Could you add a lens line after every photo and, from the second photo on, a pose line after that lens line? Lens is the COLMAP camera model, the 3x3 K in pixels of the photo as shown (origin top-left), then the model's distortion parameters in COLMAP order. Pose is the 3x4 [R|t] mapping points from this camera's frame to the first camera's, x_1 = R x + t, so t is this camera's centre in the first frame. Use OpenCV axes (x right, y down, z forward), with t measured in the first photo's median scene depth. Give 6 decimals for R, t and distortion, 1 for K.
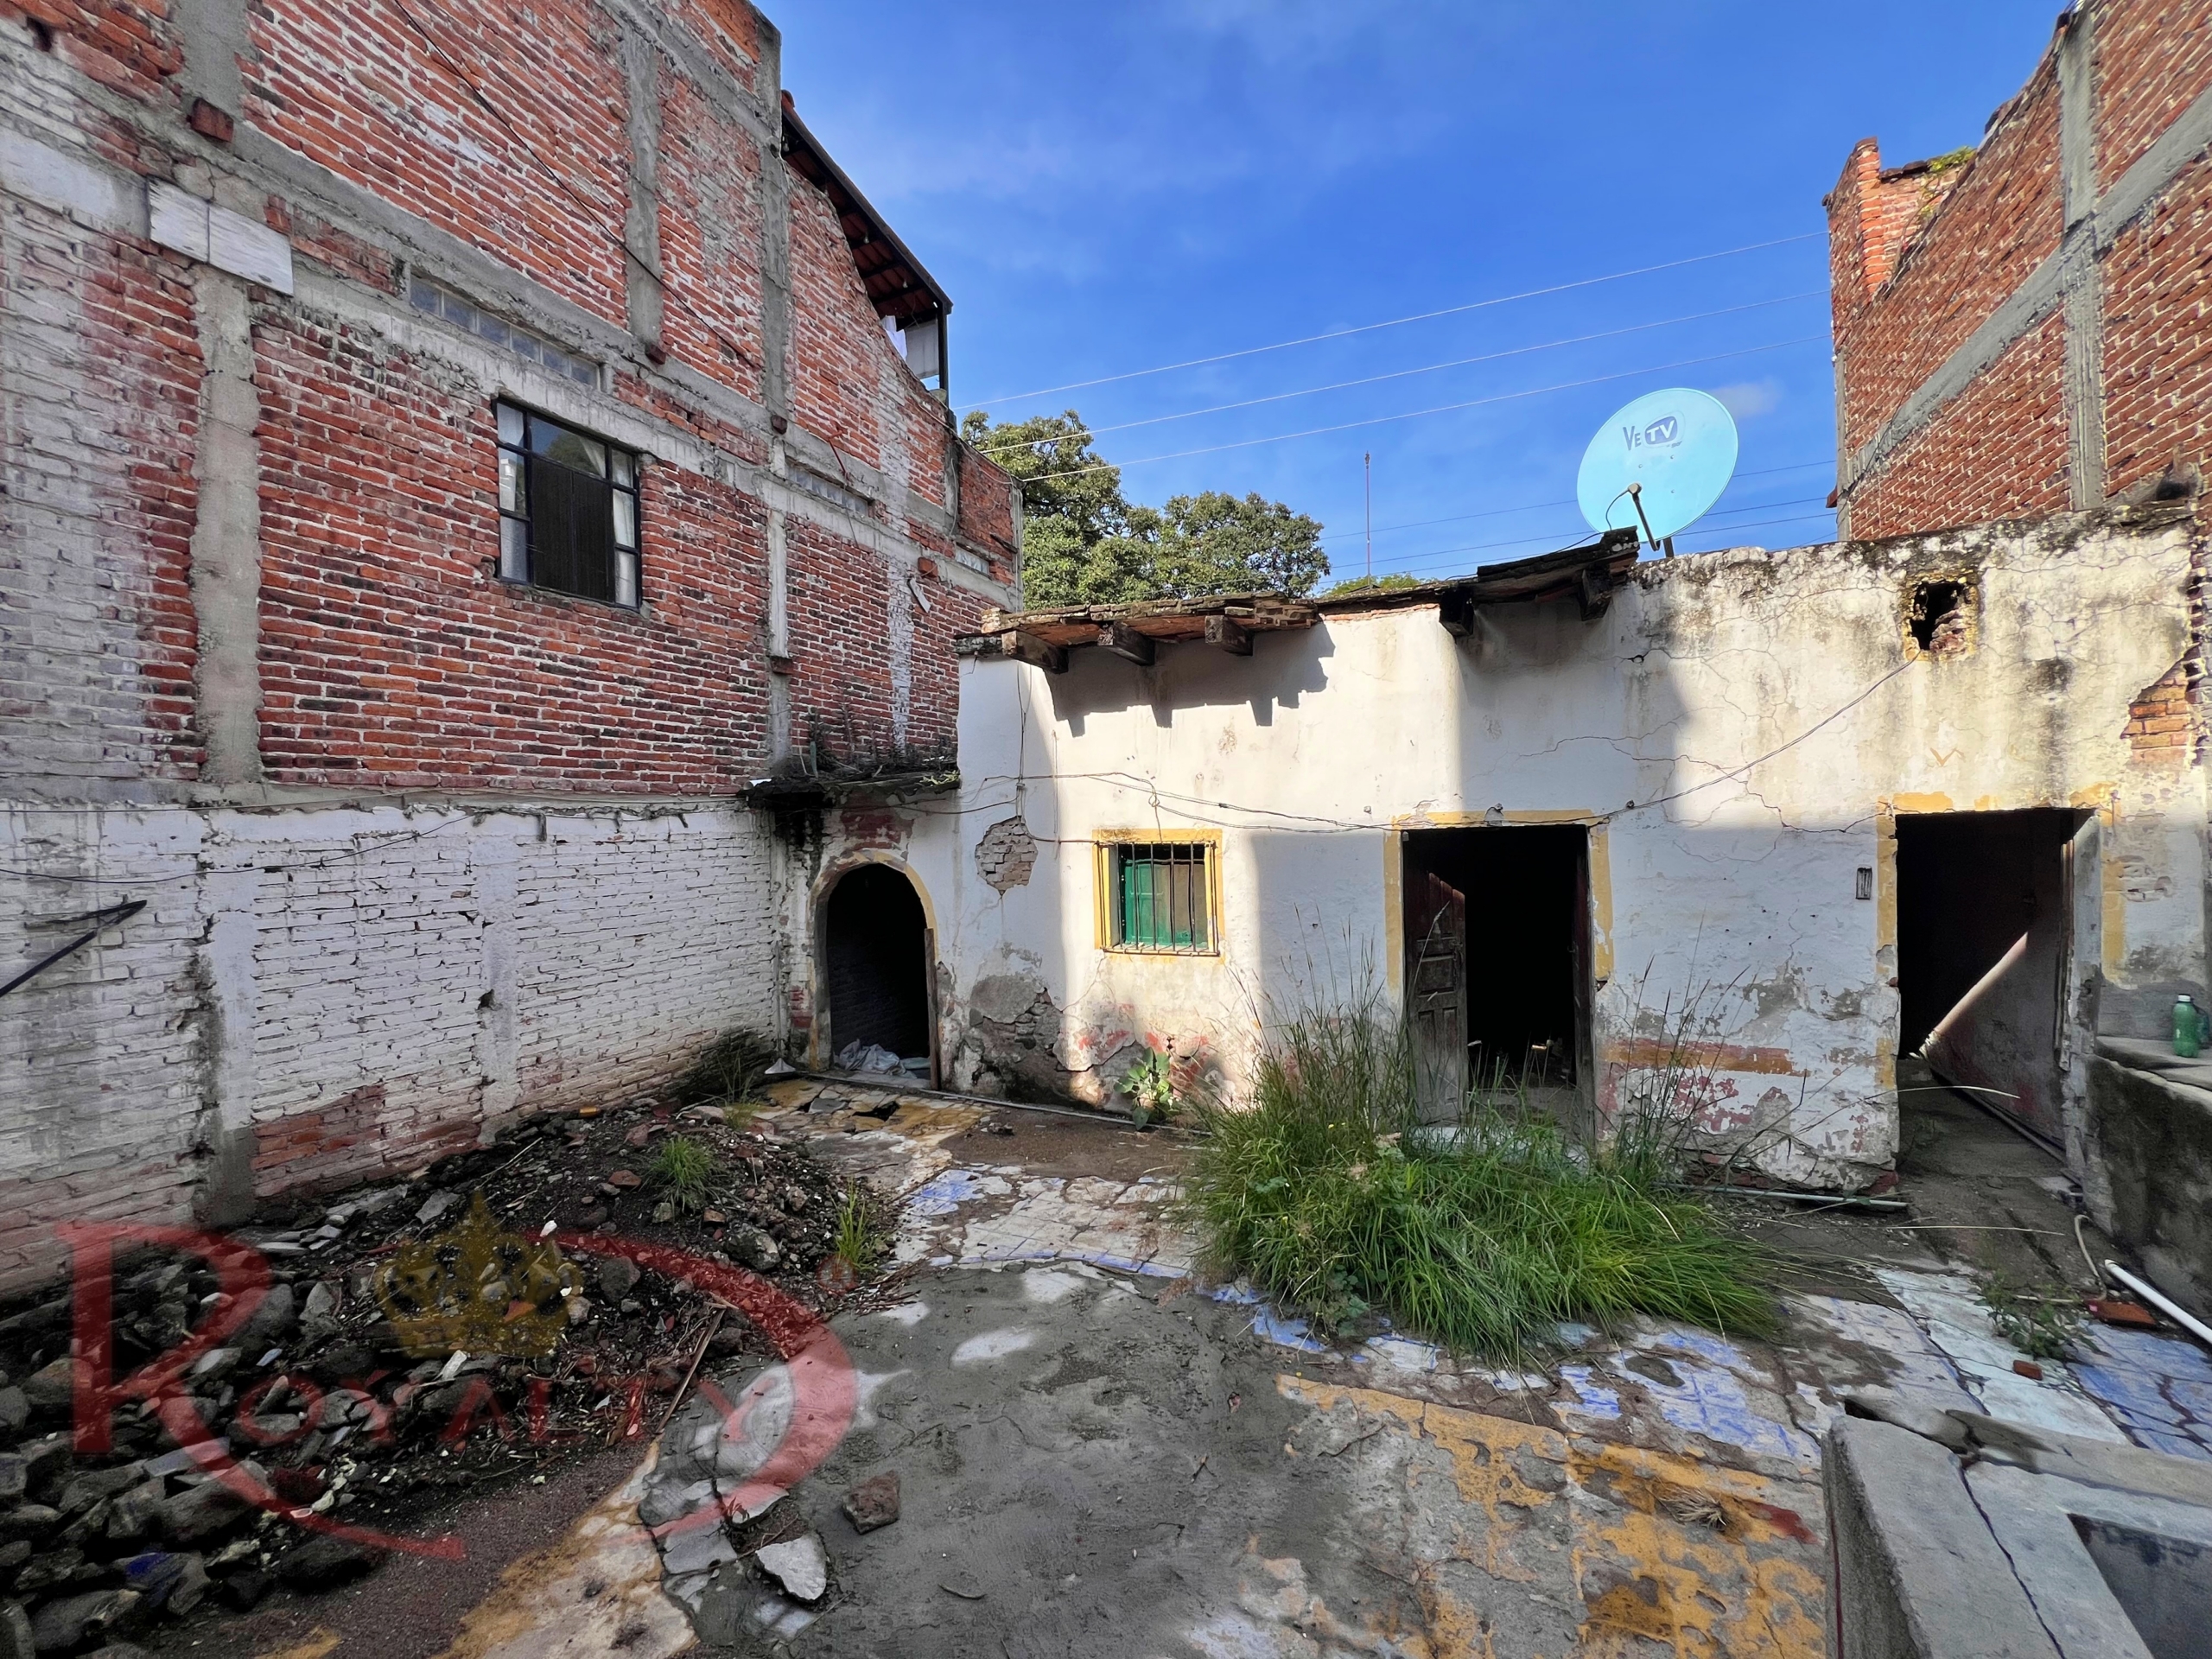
lens RADIAL K [[885.0, 0, 1105.3], [0, 885.0, 822.0], [0, 0, 1]] dist [-0.003210, 0.000625]
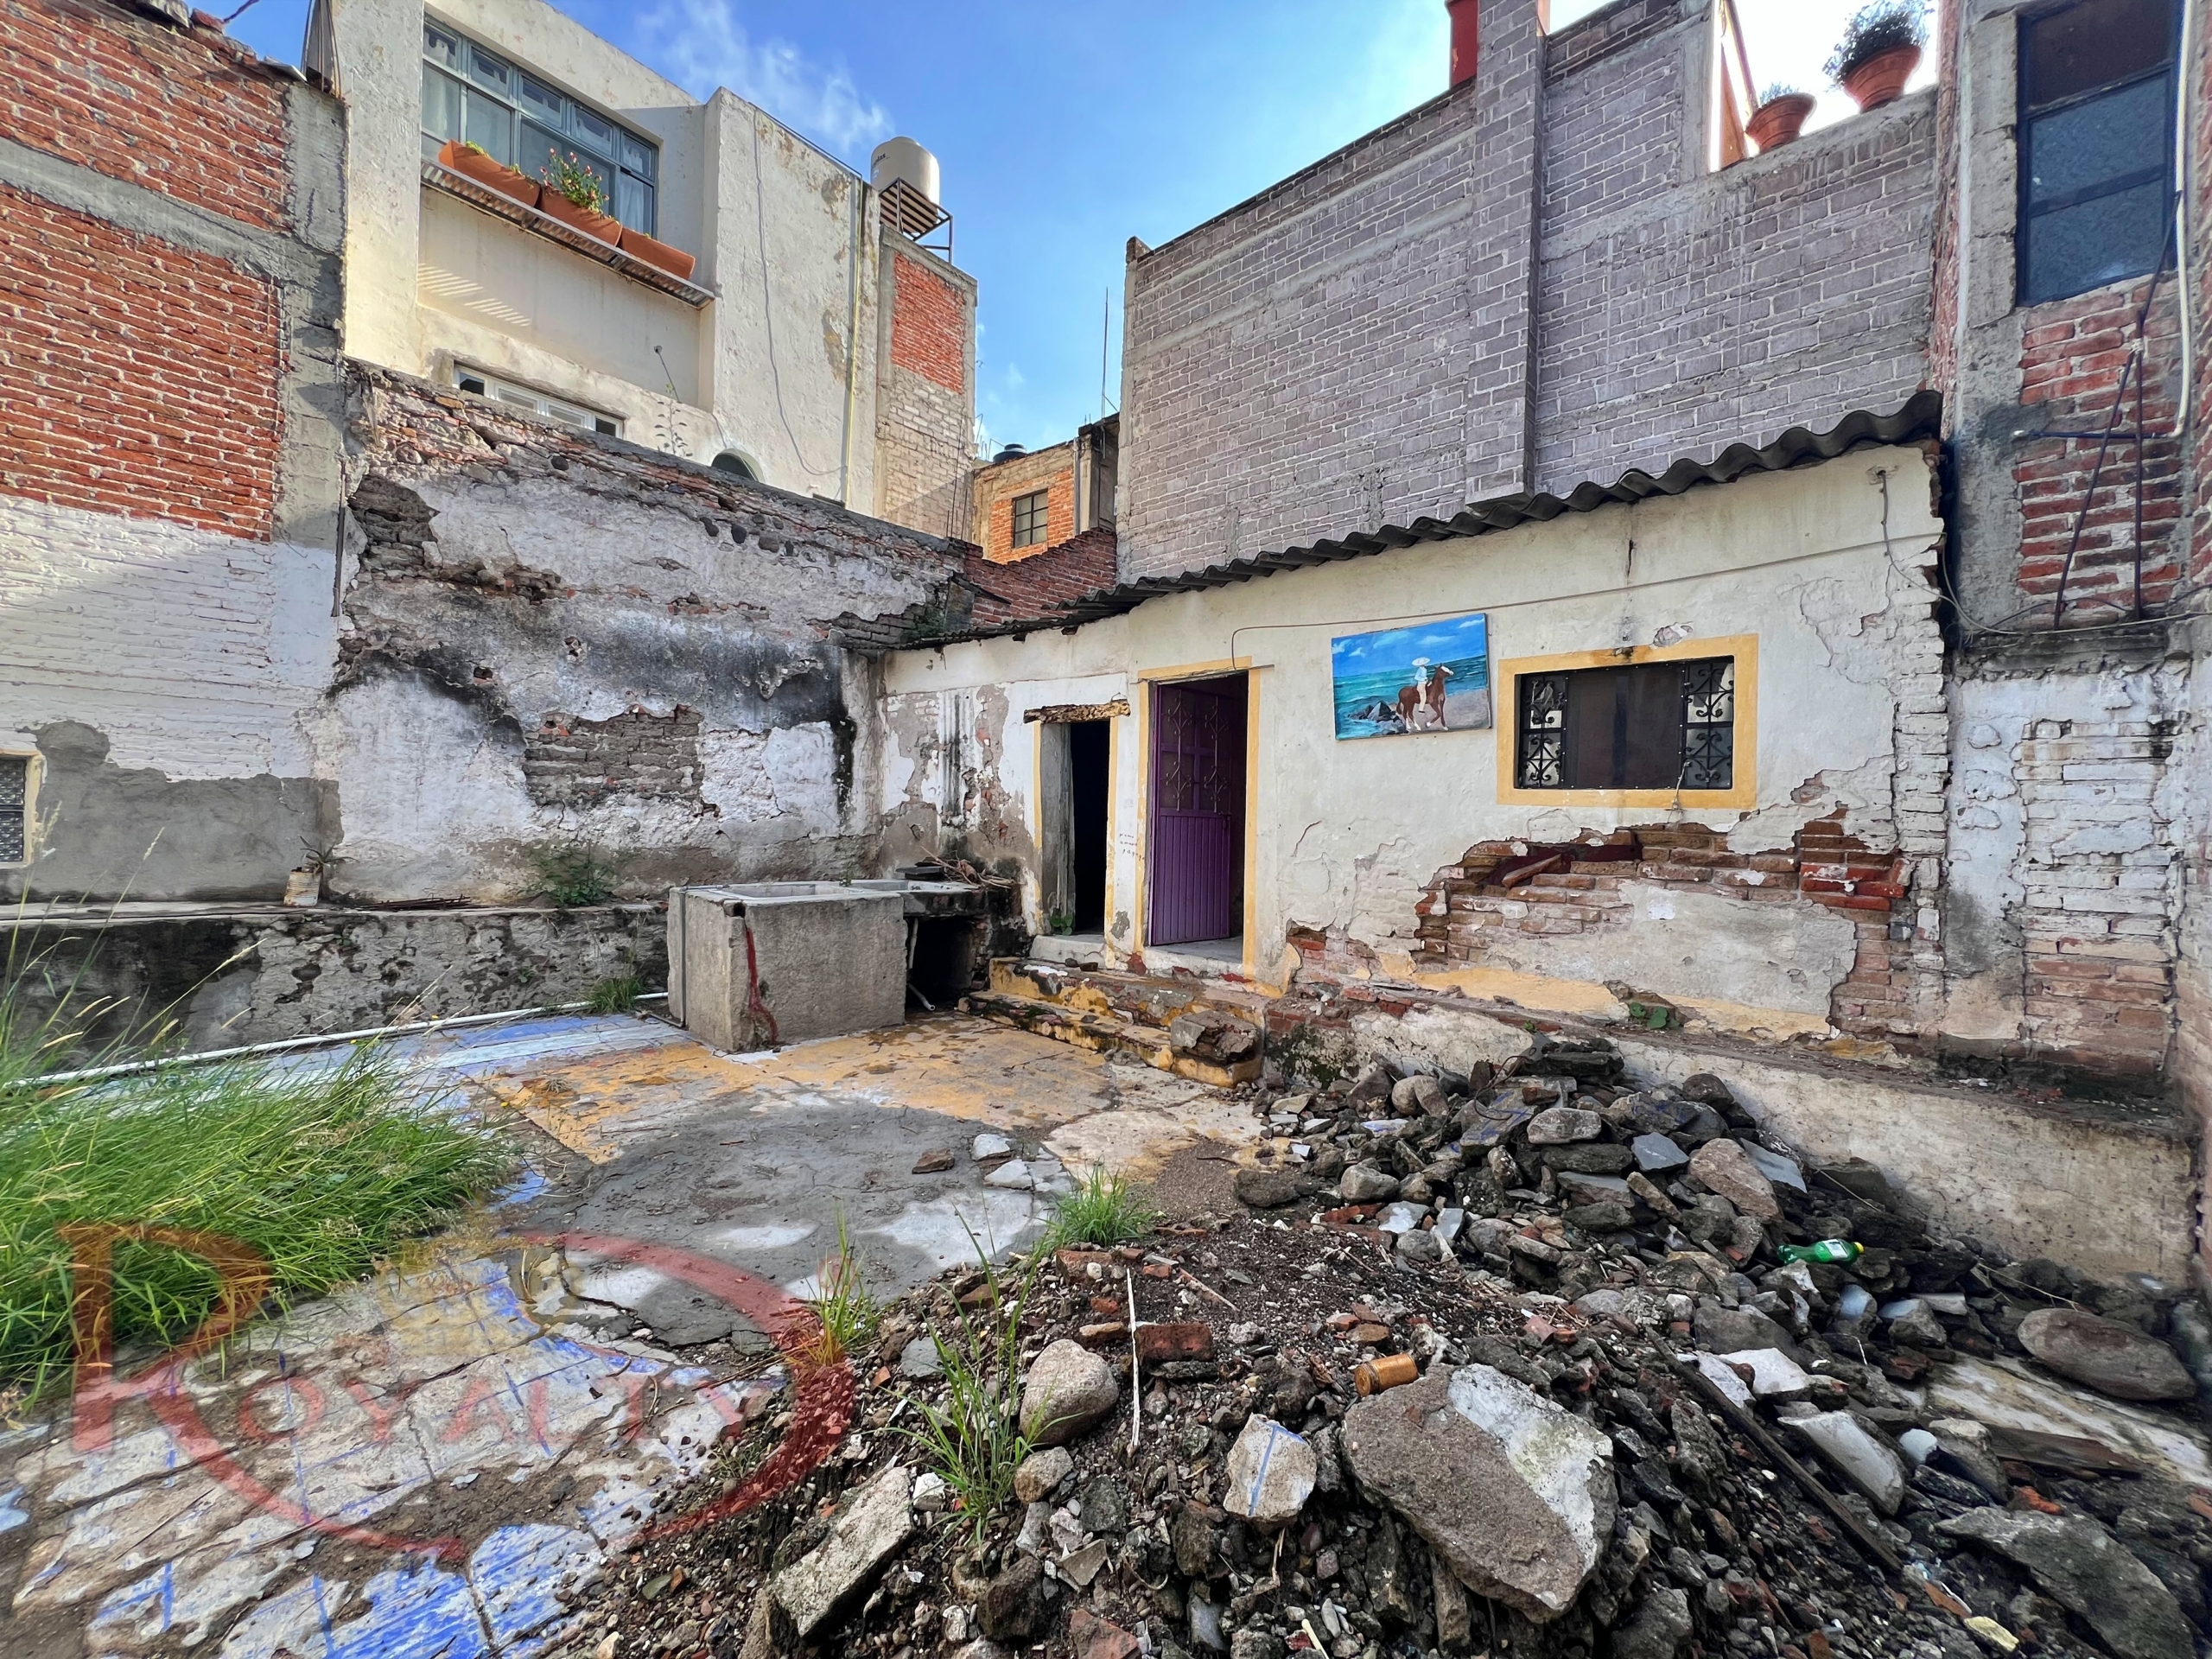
lens RADIAL K [[885.0, 0, 1105.1], [0, 885.0, 820.4], [0, 0, 1]] dist [-0.003210, 0.000625]
pose [[-0.948388, -0.003458, 0.317093, -0.500371], [-0.005477, 0.999970, -0.005477, 0.098128], [-0.317065, -0.006931, -0.948379, 1.156608]]
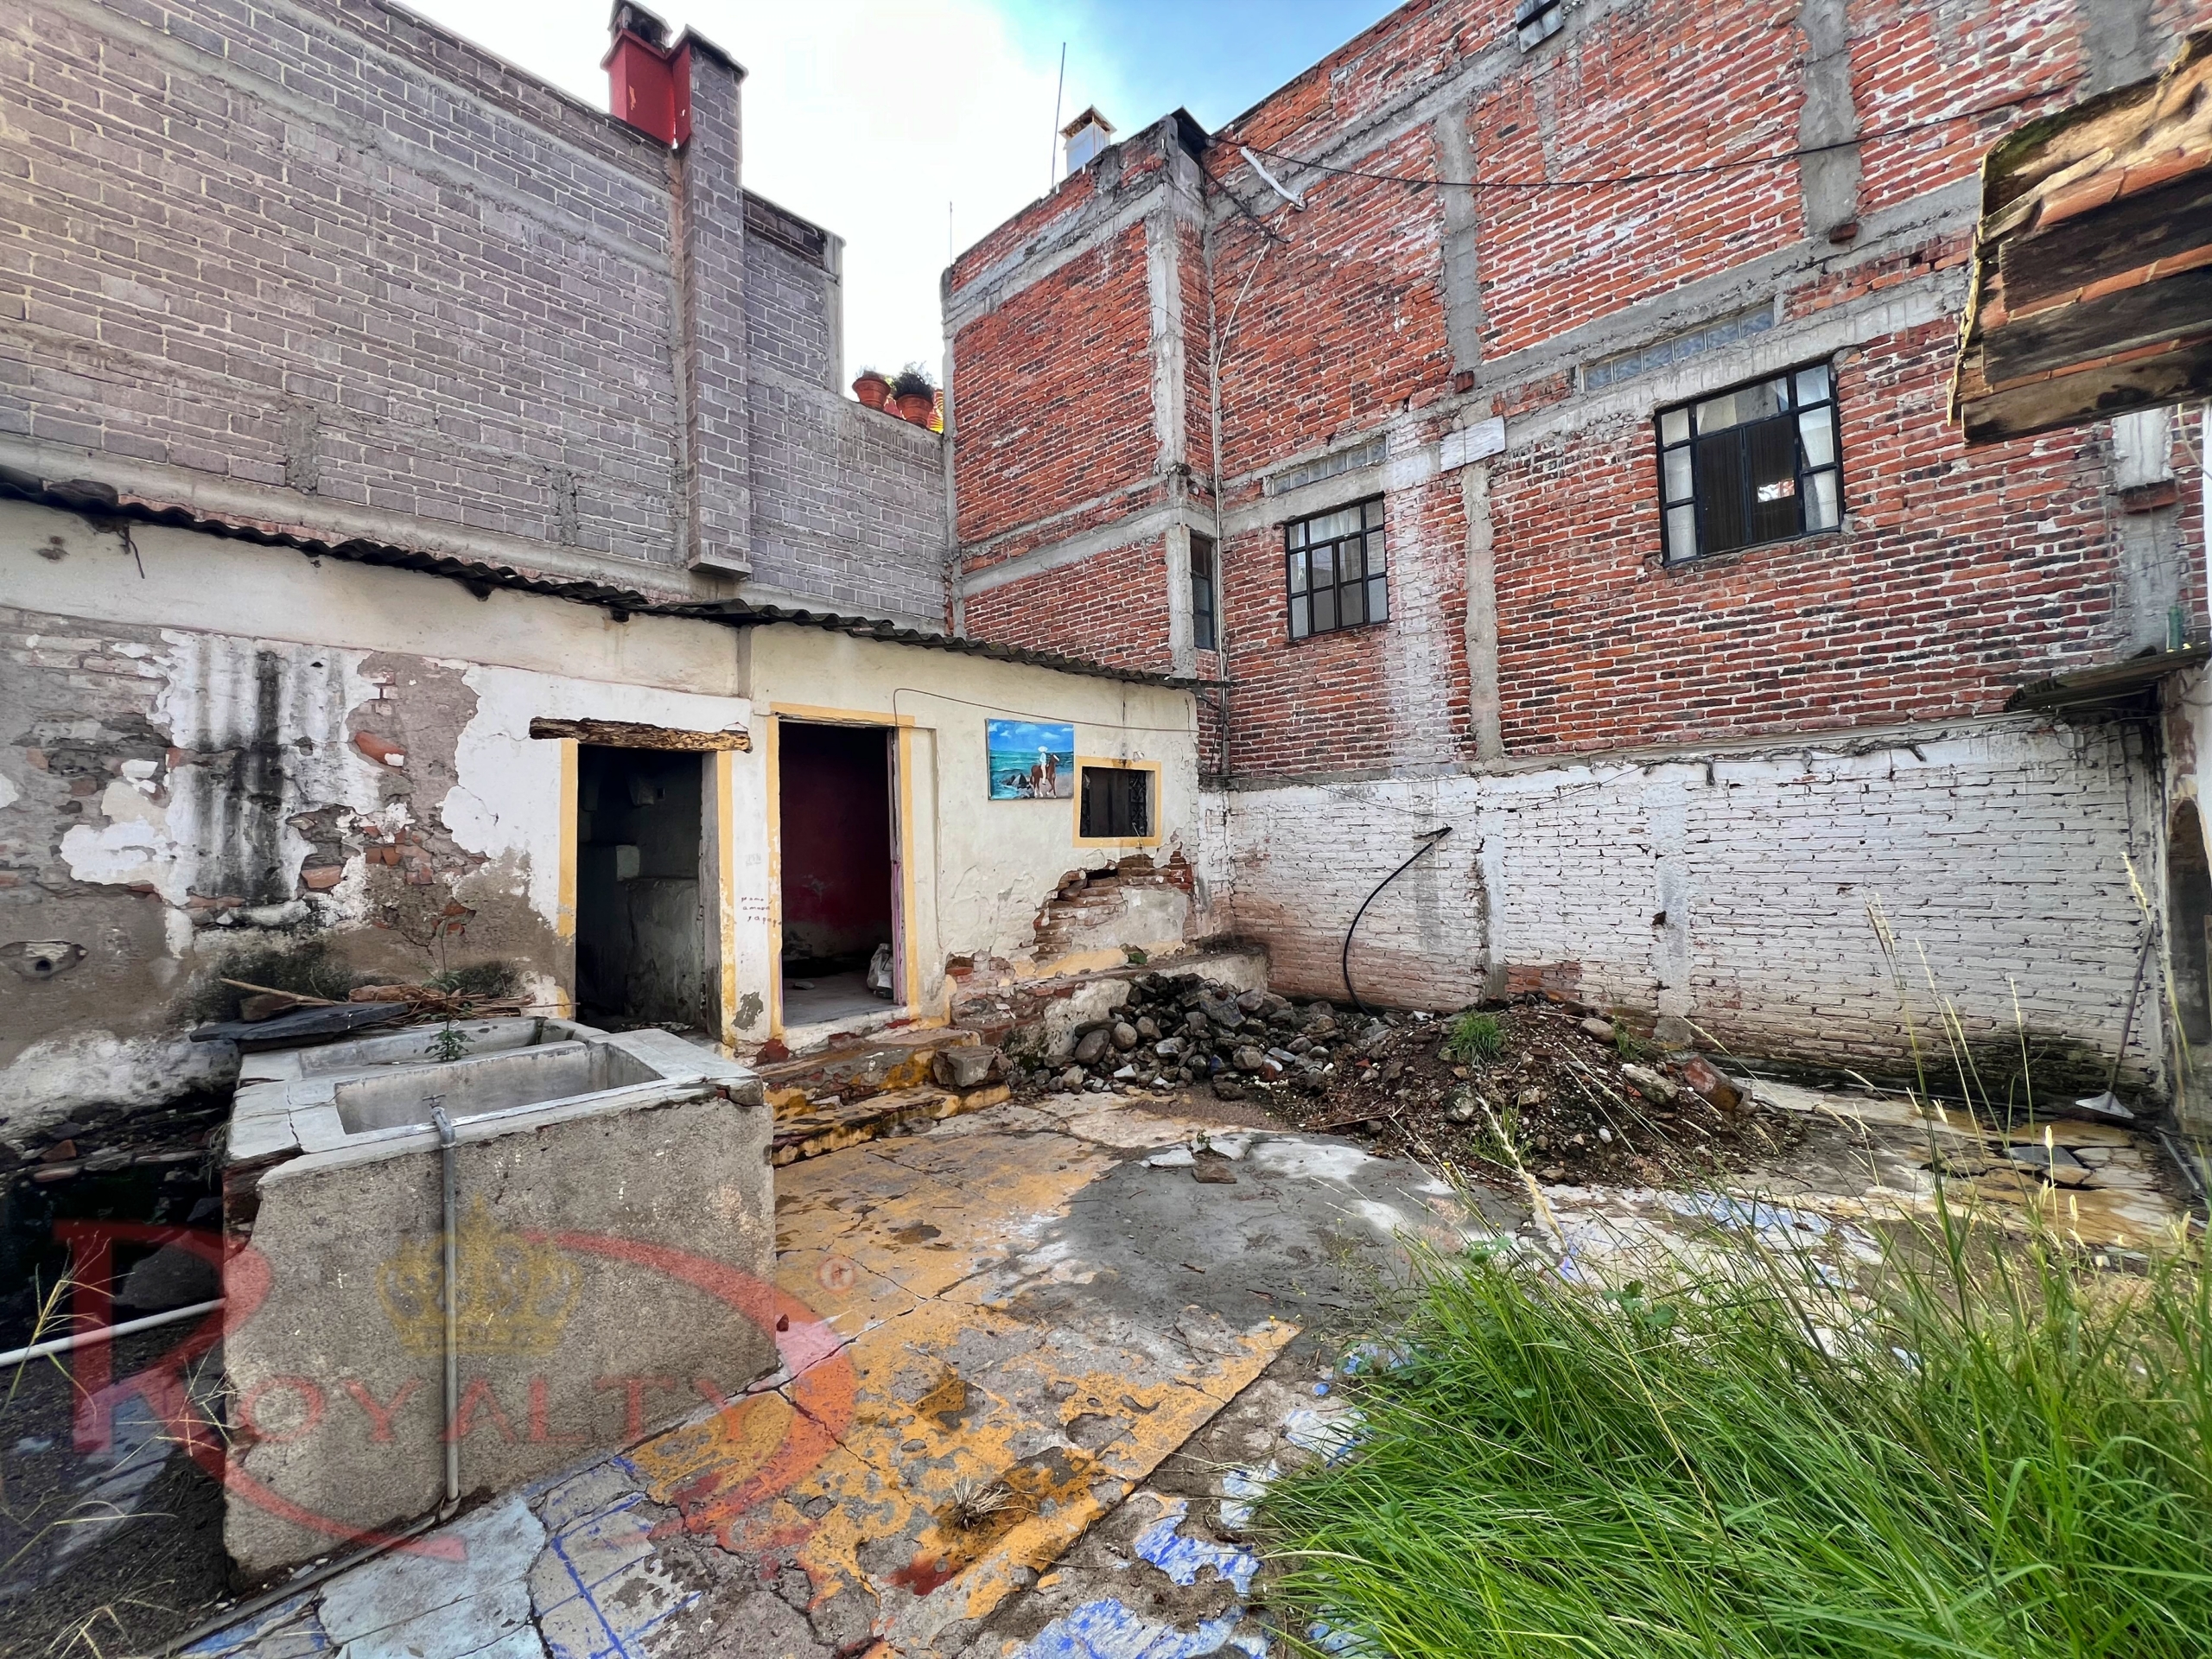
lens RADIAL K [[885.0, 0, 1107.1], [0, 885.0, 821.1], [0, 0, 1]] dist [-0.003210, 0.000625]
pose [[-0.312304, 0.002807, -0.949978, 0.698202], [0.040816, 0.999112, -0.010466, 0.050489], [0.949105, -0.042043, -0.312142, 0.676253]]
